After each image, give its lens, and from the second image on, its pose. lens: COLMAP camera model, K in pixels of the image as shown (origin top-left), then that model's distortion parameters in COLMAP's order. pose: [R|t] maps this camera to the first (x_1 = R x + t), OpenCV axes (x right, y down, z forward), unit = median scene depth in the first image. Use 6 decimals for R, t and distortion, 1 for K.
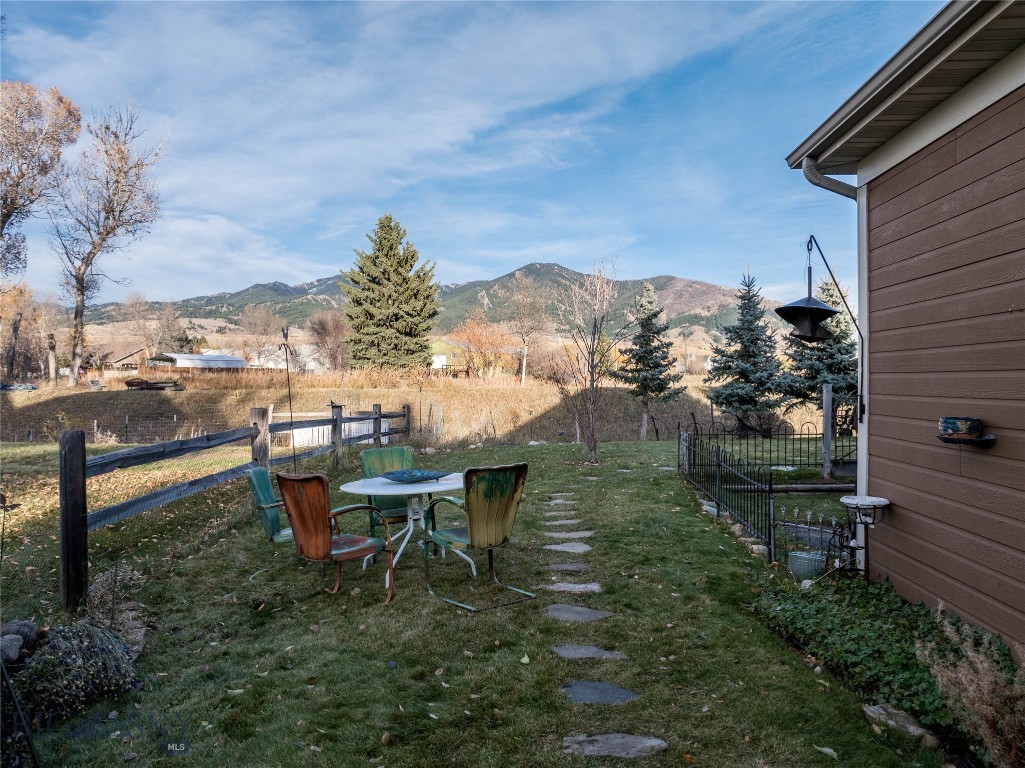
lens RADIAL K [[723.8, 0, 517.9], [0, 723.8, 387.5], [0, 0, 1]] dist [-0.041919, -0.000925]
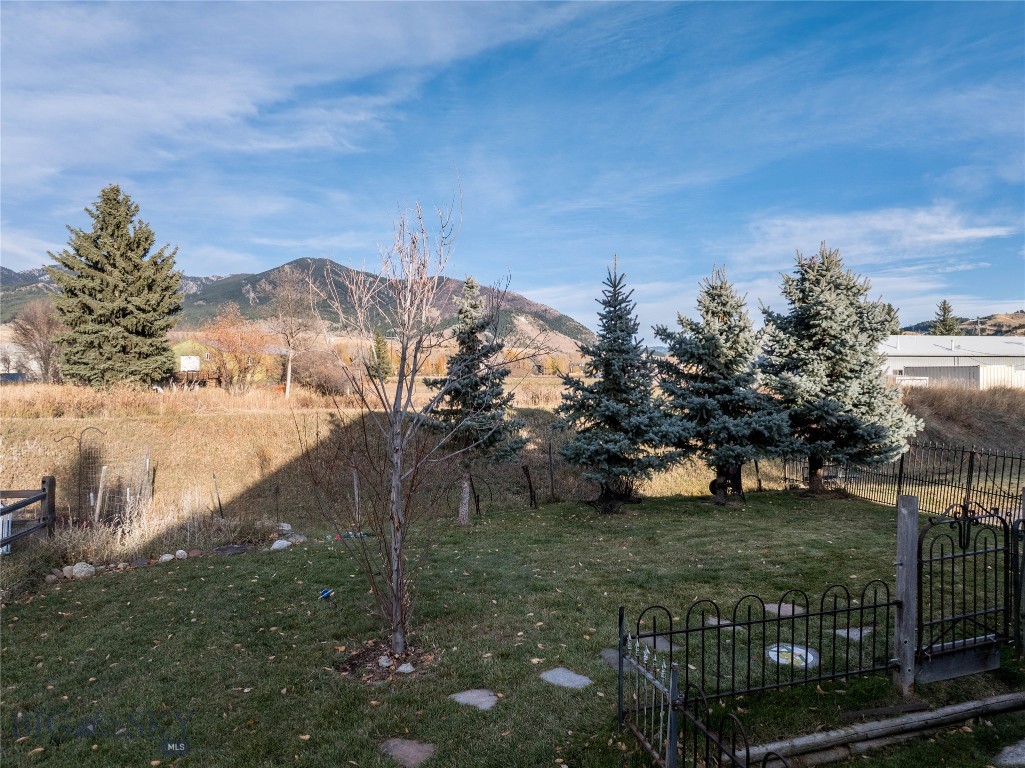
lens RADIAL K [[723.8, 0, 515.6], [0, 723.8, 377.8], [0, 0, 1]] dist [-0.041919, -0.000925]
pose [[0.953274, 0.000538, 0.302106, 0.007481], [0.003222, 0.999923, -0.011948, -0.013621], [-0.302089, 0.012363, 0.953200, 0.110030]]
